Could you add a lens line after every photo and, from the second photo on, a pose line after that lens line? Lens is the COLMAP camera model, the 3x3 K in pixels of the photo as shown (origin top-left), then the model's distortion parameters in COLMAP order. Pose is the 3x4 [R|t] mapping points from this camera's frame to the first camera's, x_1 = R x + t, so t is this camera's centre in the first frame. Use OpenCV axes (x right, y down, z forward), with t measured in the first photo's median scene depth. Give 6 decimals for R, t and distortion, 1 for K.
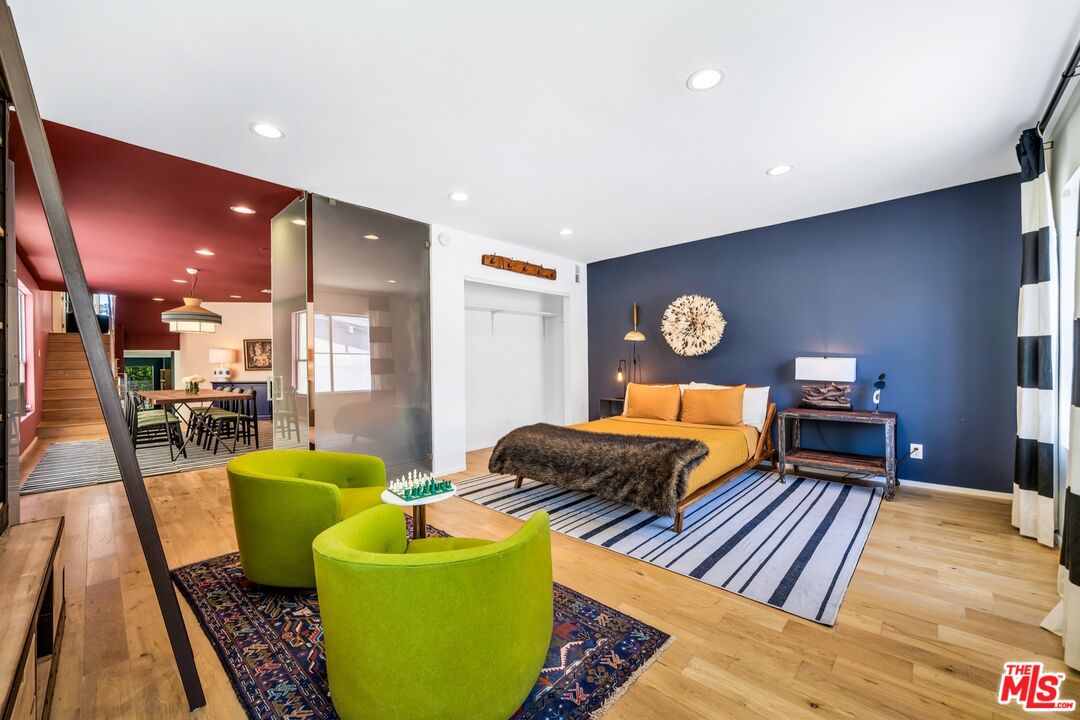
lens RADIAL K [[421.3, 0, 540.0], [0, 421.3, 360.0], [0, 0, 1]] dist [0.000229, 0.000024]
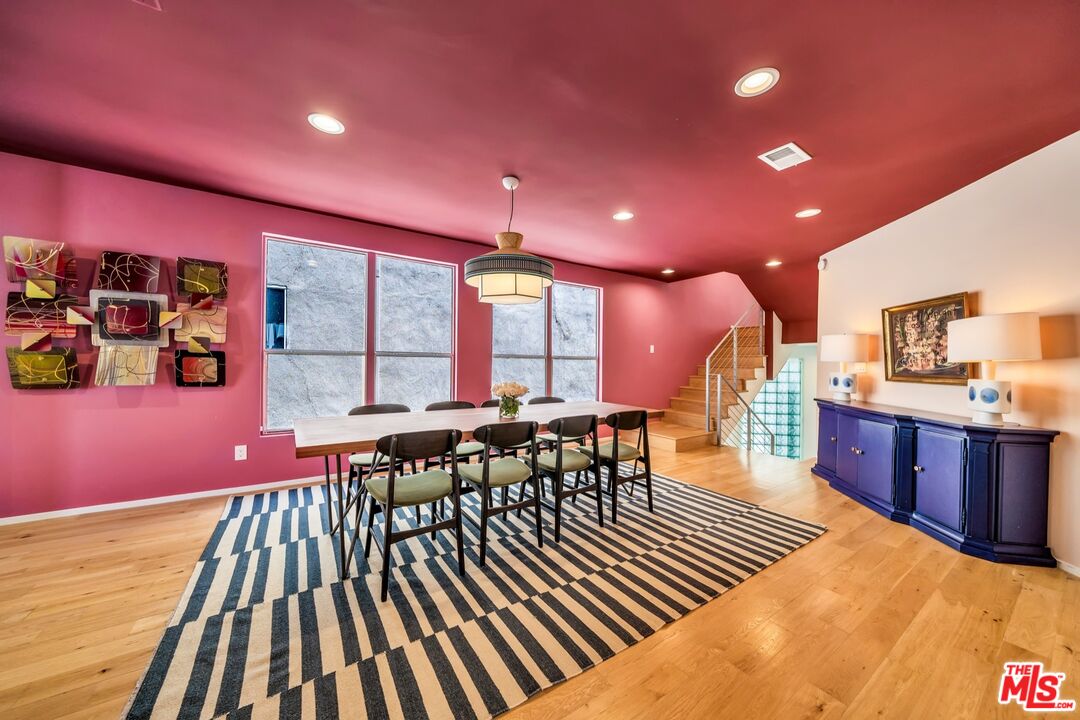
lens RADIAL K [[364.4, 0, 540.0], [0, 364.4, 360.0], [0, 0, 1]] dist [-0.002234, -0.000206]
pose [[-0.233051, 0.001747, -0.972463, -0.260637], [0.000729, 0.999998, 0.001622, 0.003224], [0.972464, -0.000331, -0.233052, 0.757227]]
